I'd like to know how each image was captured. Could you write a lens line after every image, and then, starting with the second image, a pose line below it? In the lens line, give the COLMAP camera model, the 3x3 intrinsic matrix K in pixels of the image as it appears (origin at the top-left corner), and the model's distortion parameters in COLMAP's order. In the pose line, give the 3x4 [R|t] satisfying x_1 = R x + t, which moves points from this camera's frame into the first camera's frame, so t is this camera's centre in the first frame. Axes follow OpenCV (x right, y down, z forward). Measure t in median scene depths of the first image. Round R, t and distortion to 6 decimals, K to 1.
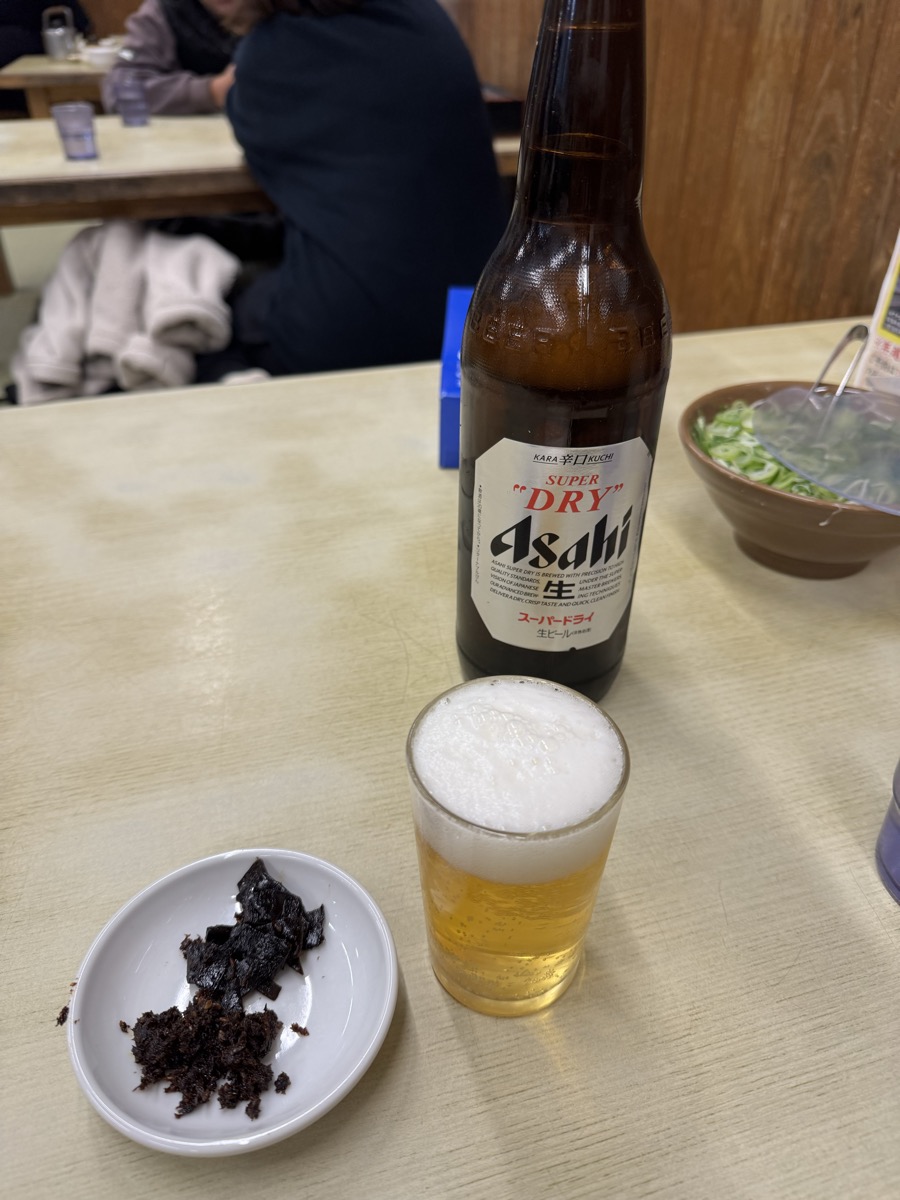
lens RADIAL K [[926.5, 0, 446.8], [0, 926.5, 599.5], [0, 0, 1]] dist [0.001708, 0.003496]
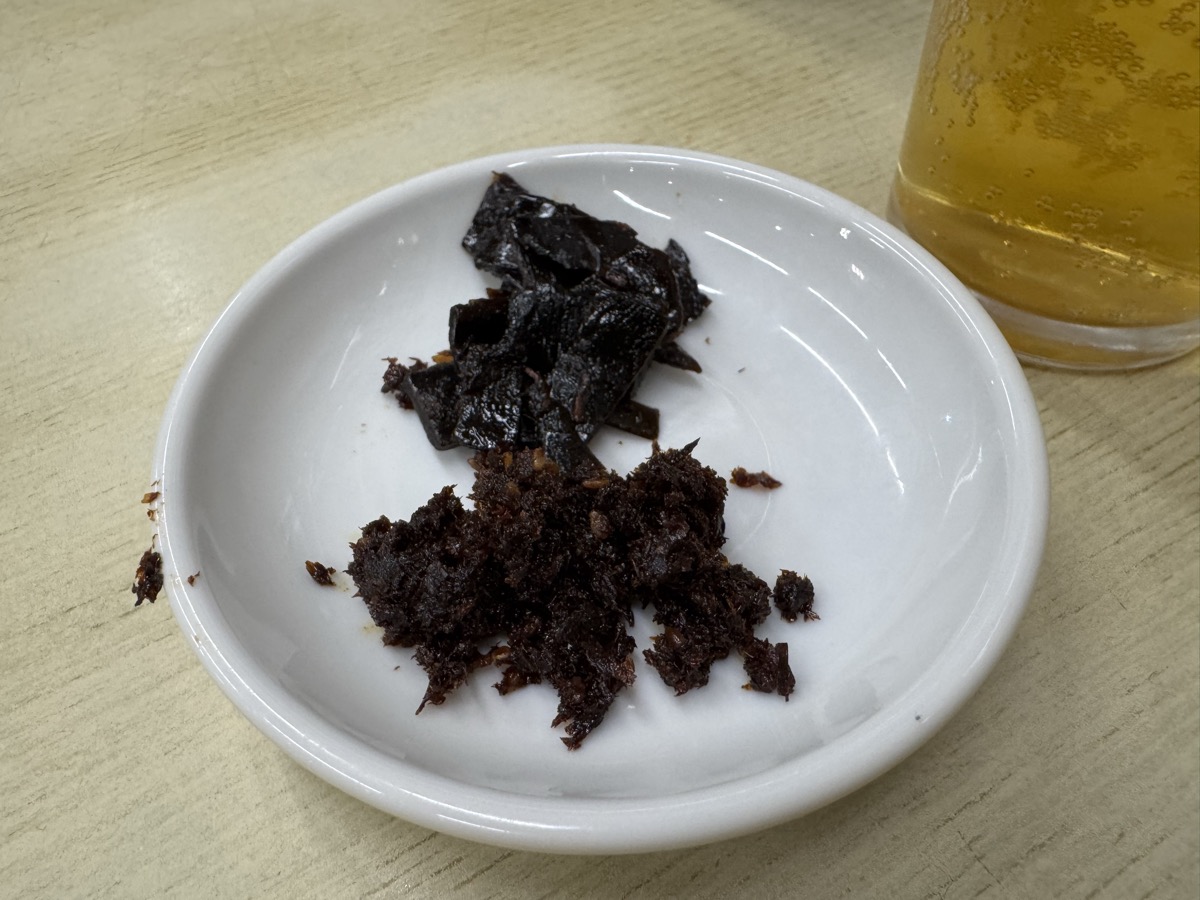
lens RADIAL K [[926.5, 0, 541.0], [0, 926.5, 425.3], [0, 0, 1]] dist [0.001708, 0.003496]
pose [[0.971177, -0.221651, 0.087670, -0.282094], [0.194949, 0.950258, 0.242910, 0.331369], [-0.137151, -0.218818, 0.966079, 0.641052]]
